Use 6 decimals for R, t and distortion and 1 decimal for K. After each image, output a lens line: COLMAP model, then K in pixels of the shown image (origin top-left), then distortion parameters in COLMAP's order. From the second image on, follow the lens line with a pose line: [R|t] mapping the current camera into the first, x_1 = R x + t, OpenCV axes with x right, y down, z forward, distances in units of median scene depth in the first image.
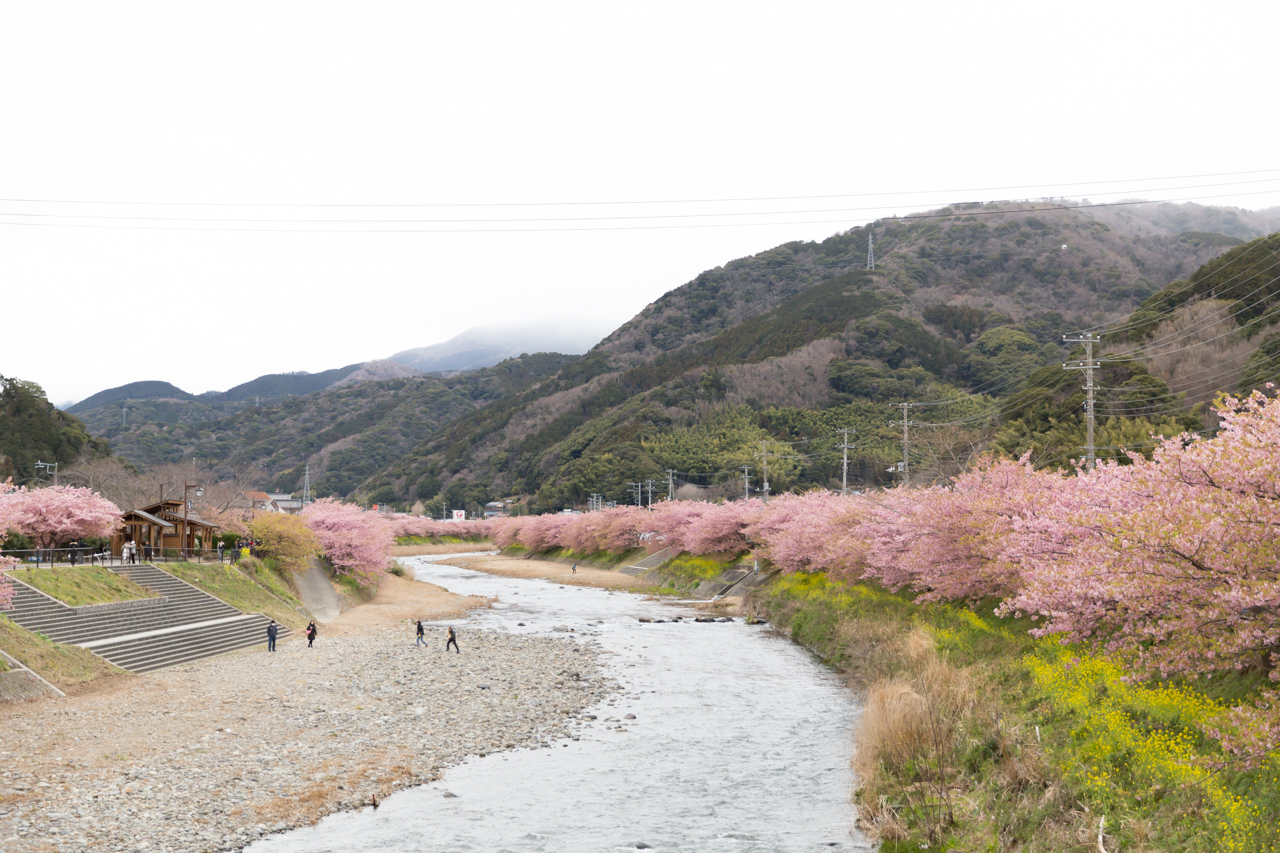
lens RADIAL K [[1711.6, 0, 640.0], [0, 1711.6, 426.5], [0, 0, 1]] dist [0.005628, 0.017516]
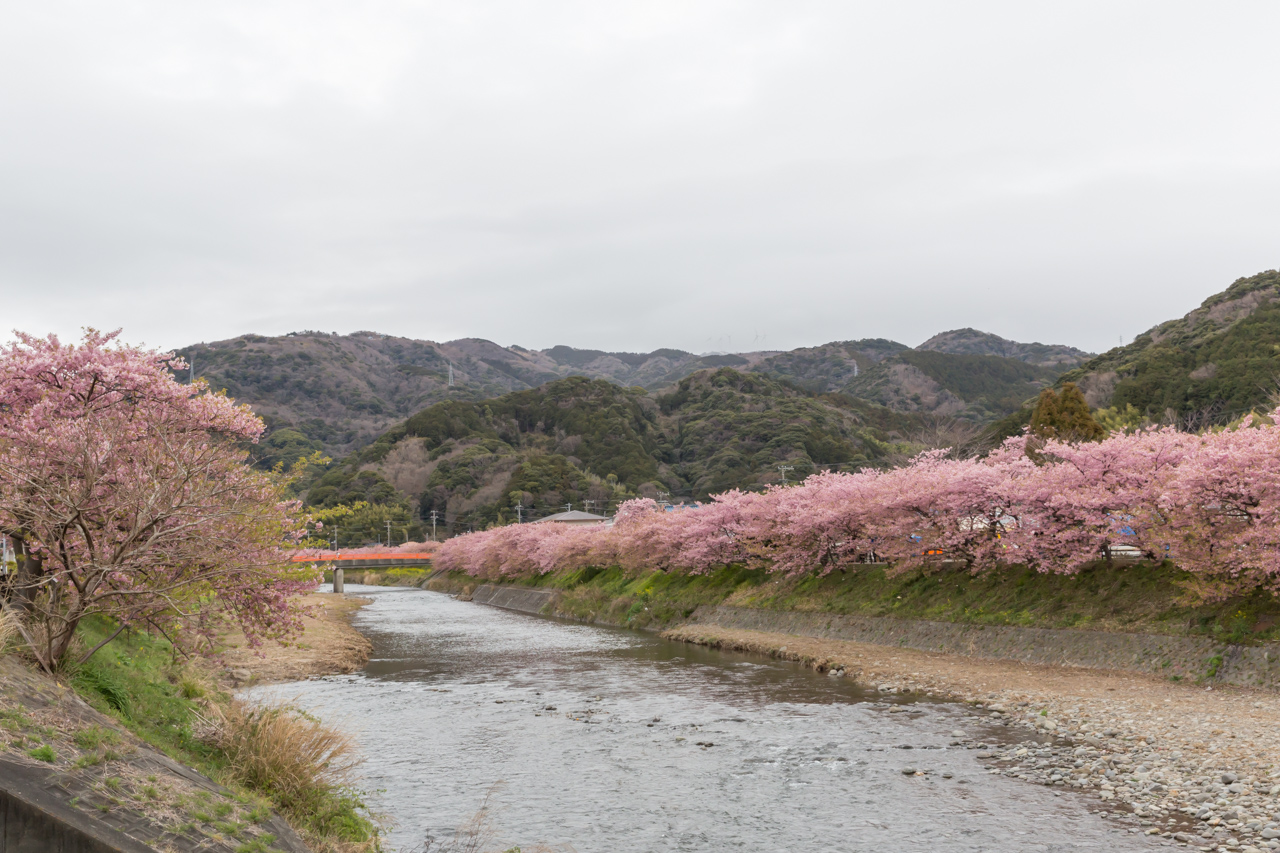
lens RADIAL K [[1333.6, 0, 640.0], [0, 1333.6, 426.5], [0, 0, 1]] dist [-0.002787, -0.003854]
pose [[0.884161, 0.010308, 0.467068, -0.057236], [0.008674, 0.999222, -0.038471, -0.010182], [-0.467101, 0.038066, 0.883384, -0.177049]]
